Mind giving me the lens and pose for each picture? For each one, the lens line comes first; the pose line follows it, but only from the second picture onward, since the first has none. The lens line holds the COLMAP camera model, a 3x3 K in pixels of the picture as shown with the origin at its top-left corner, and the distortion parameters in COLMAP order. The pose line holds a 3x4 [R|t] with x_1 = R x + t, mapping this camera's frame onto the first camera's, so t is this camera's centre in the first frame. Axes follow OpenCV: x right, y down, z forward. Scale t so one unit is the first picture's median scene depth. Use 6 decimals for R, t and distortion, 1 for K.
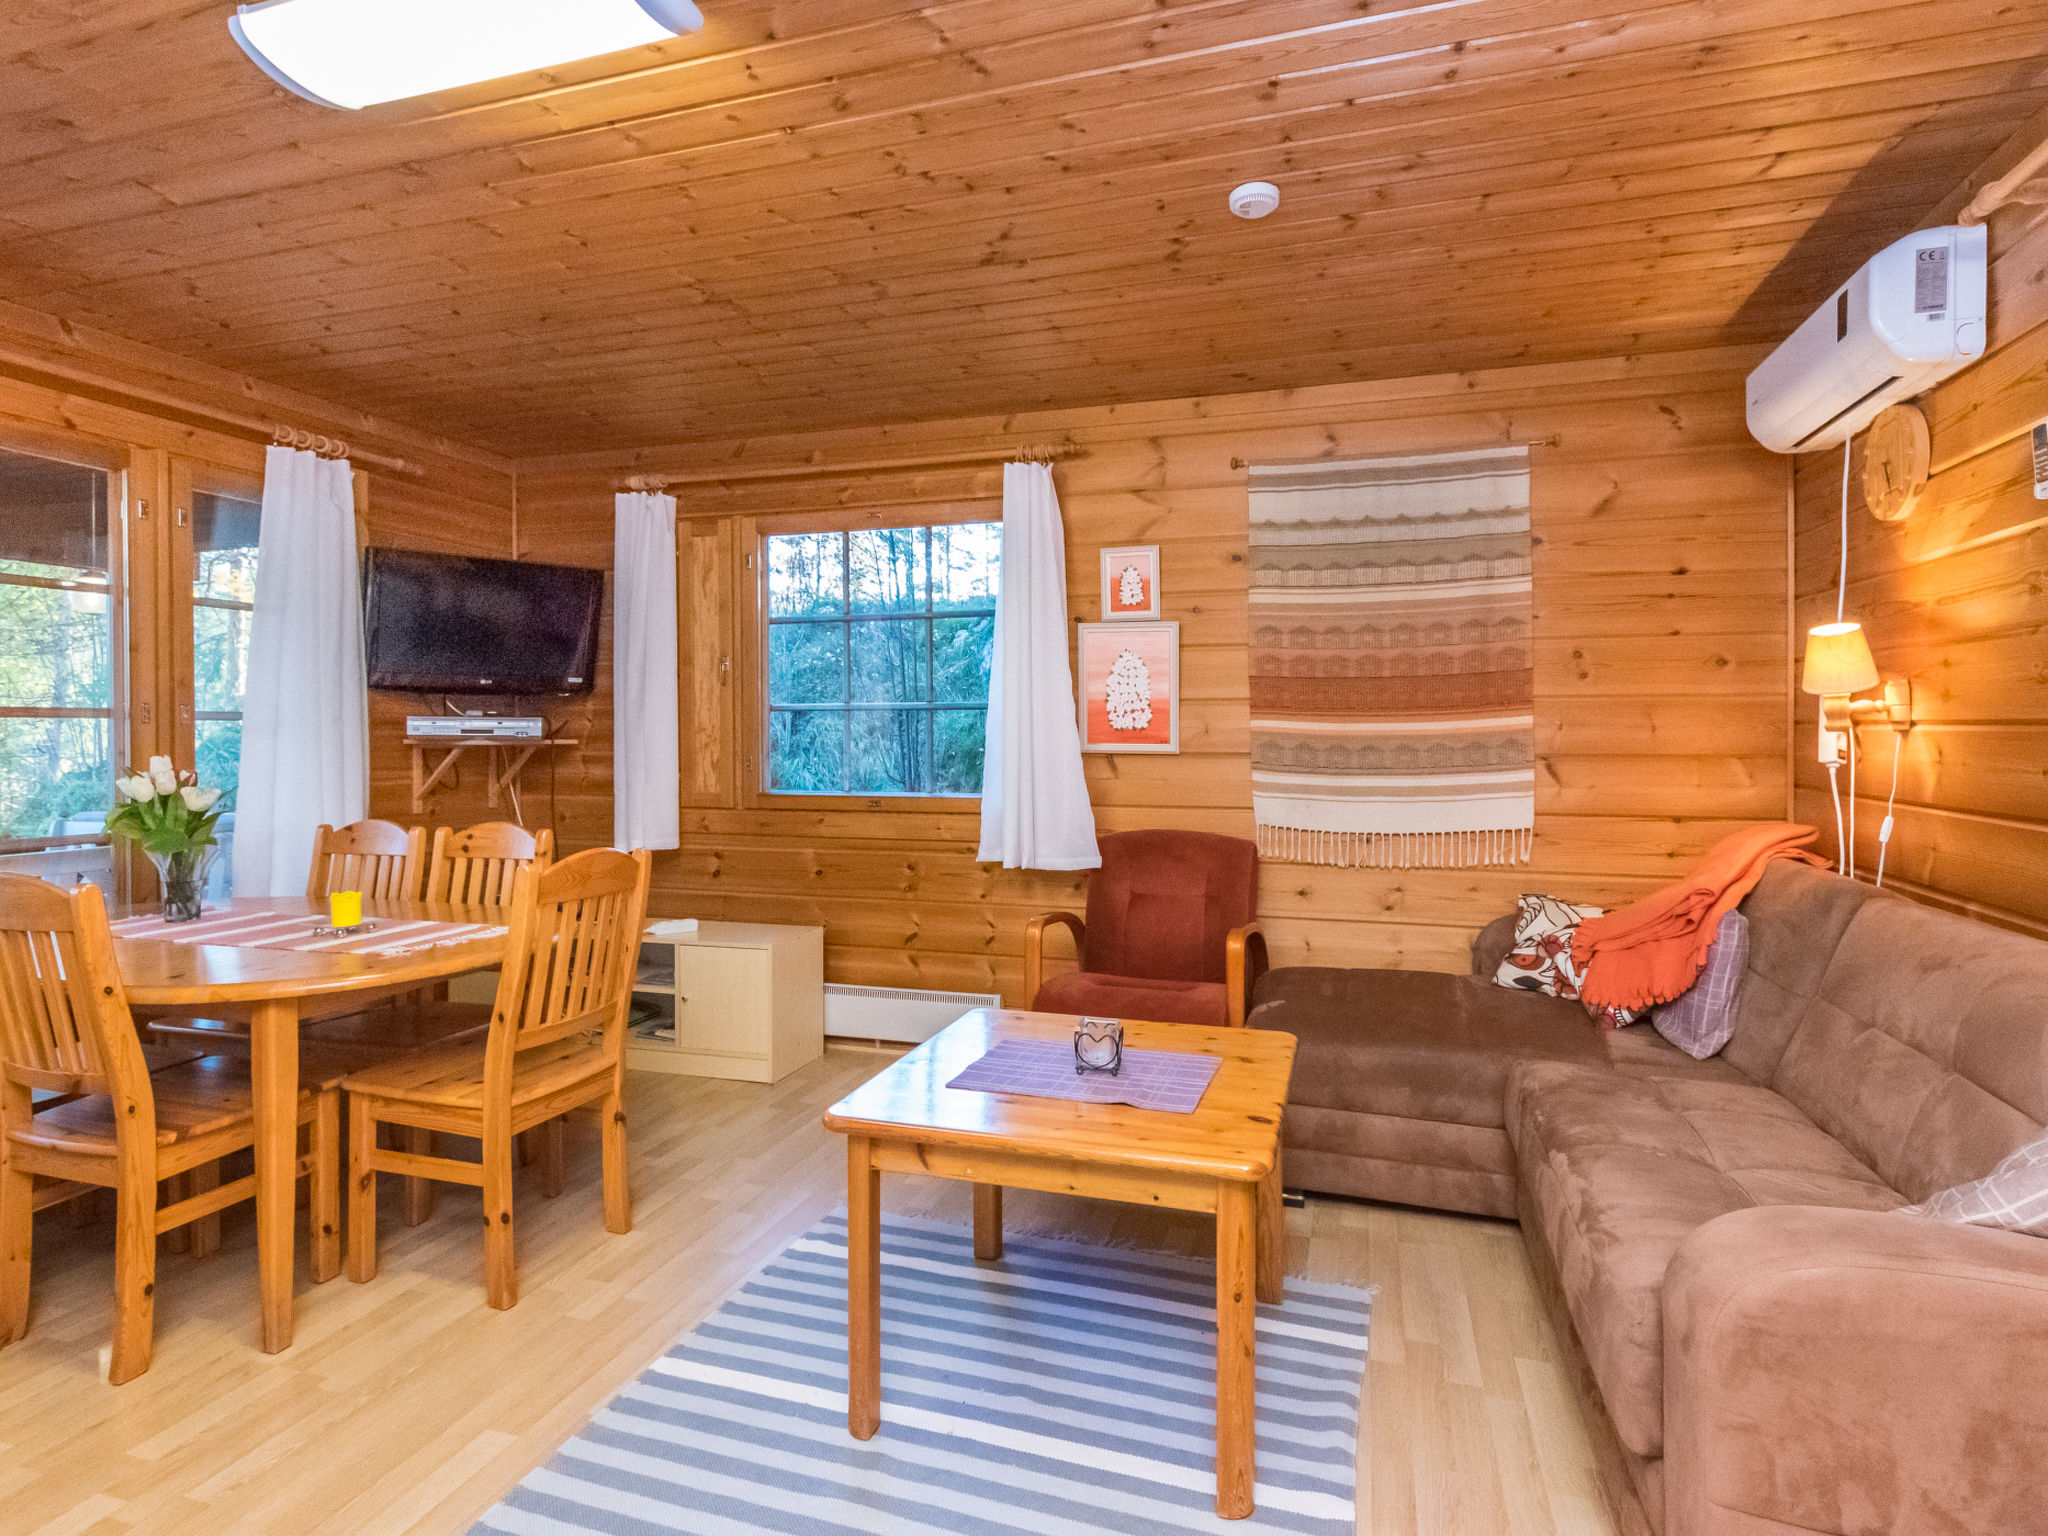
lens RADIAL K [[1038.8, 0, 1027.3], [0, 1038.8, 775.8], [0, 0, 1]] dist [0.002496, 0.001208]
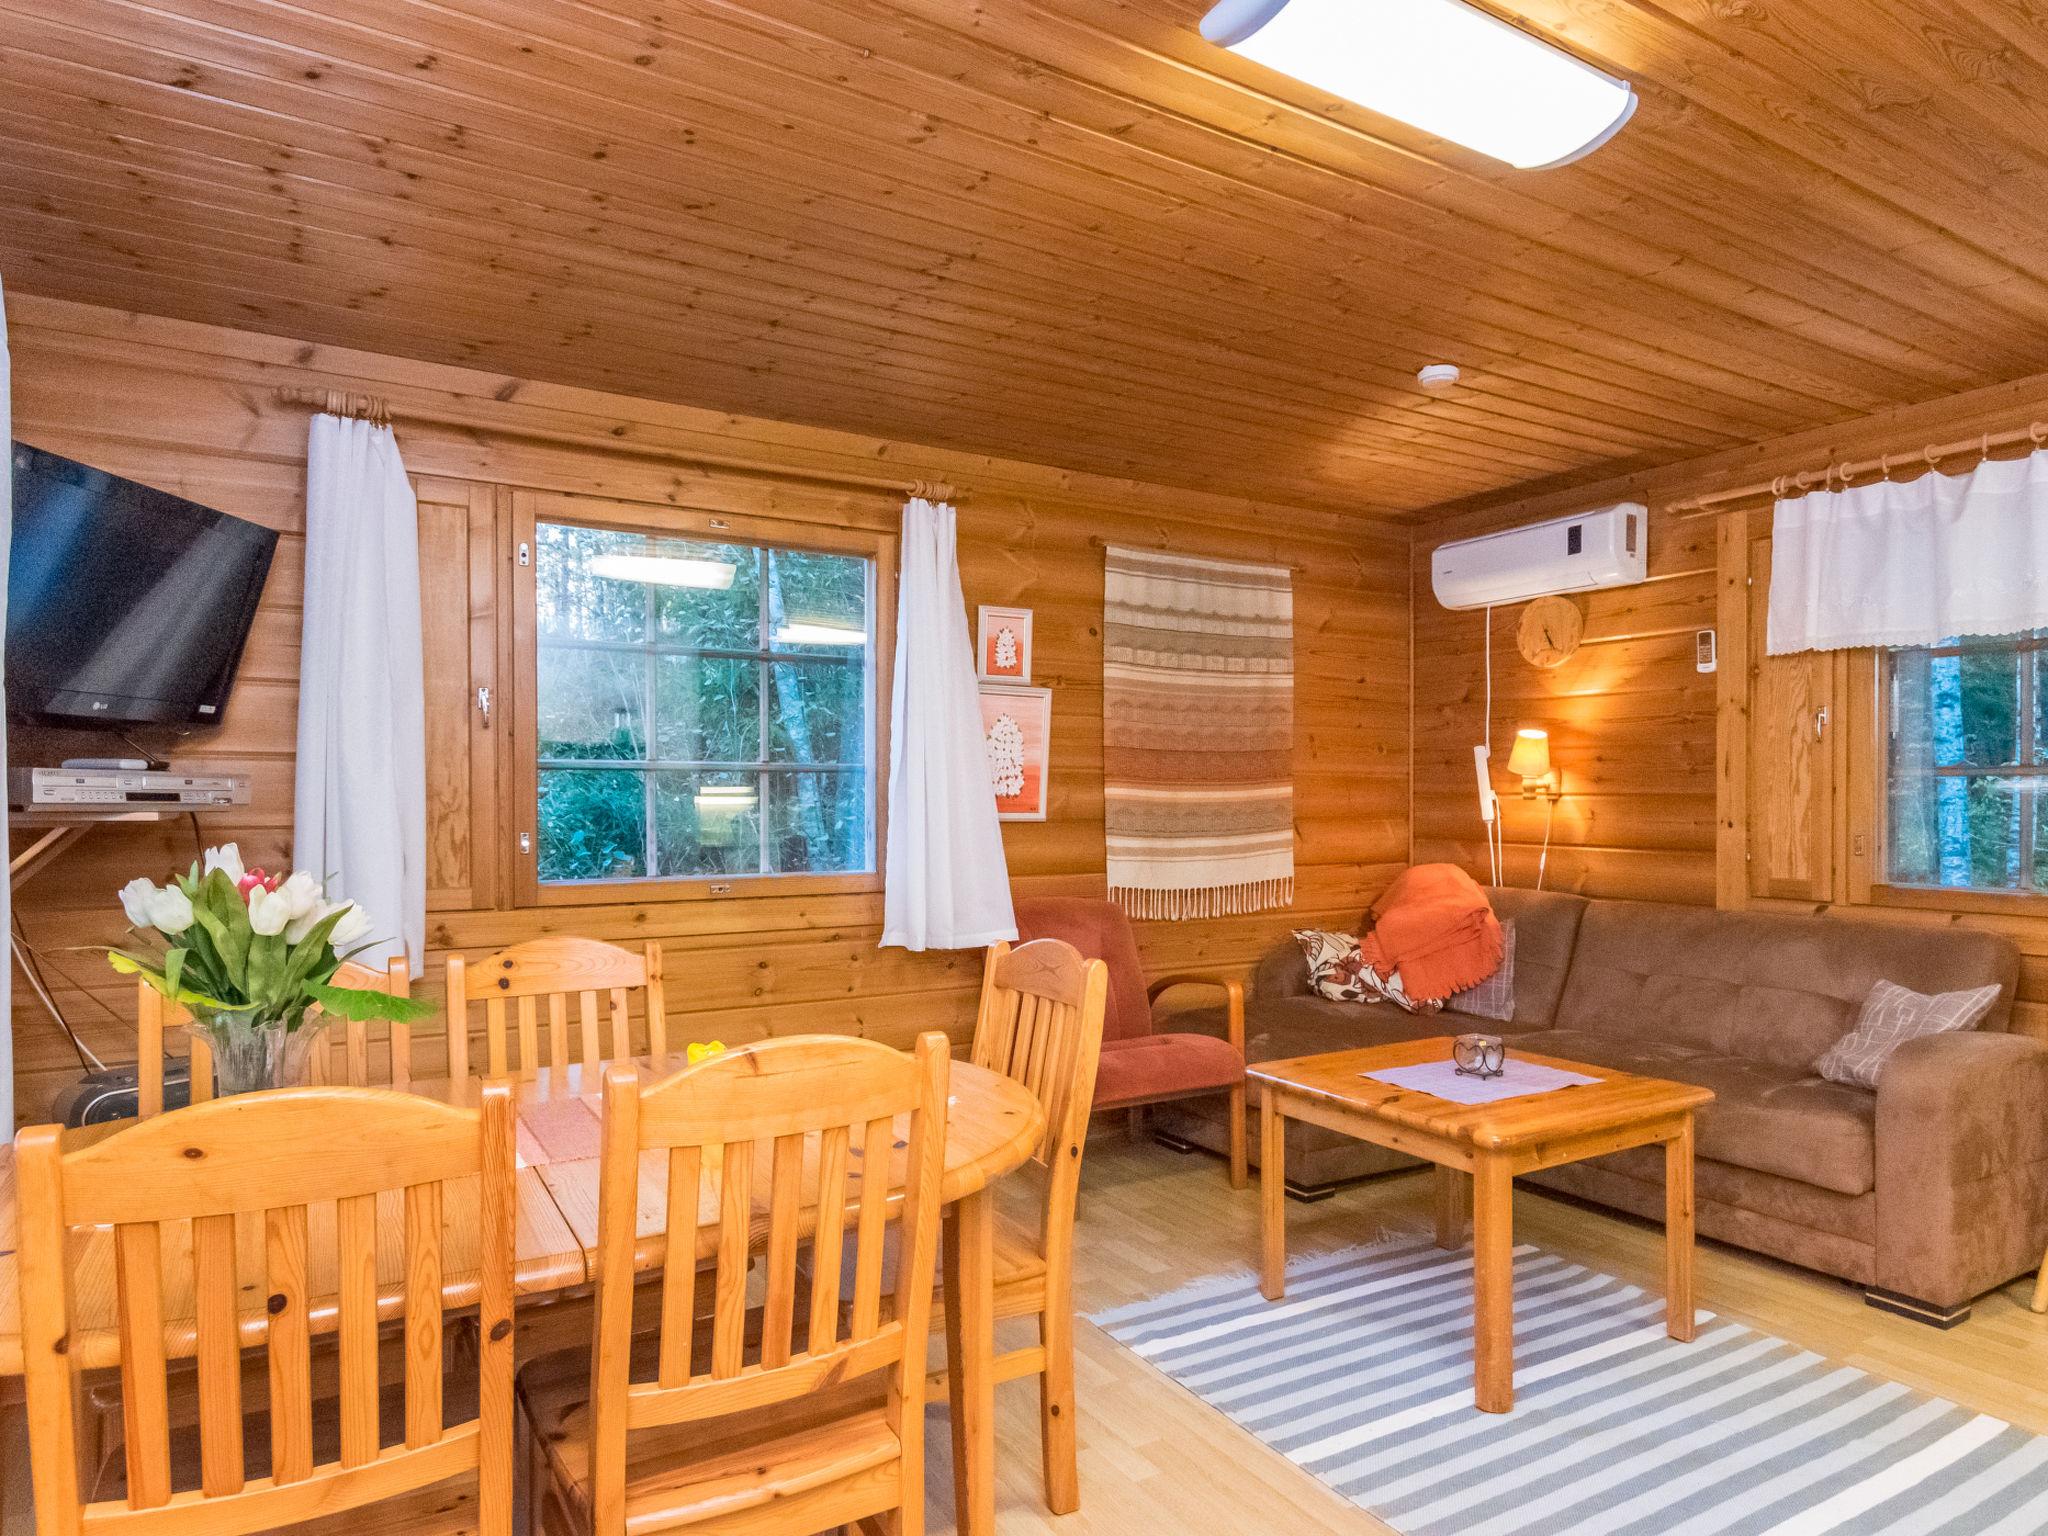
lens RADIAL K [[1202.3, 0, 1020.7], [0, 1202.3, 854.6], [0, 0, 1]] dist [0.004236, 0.000353]
pose [[0.679330, -0.033625, 0.733062, -0.792496], [0.027181, 0.999417, 0.020654, -0.014650], [-0.733329, 0.005894, 0.679848, 0.254433]]
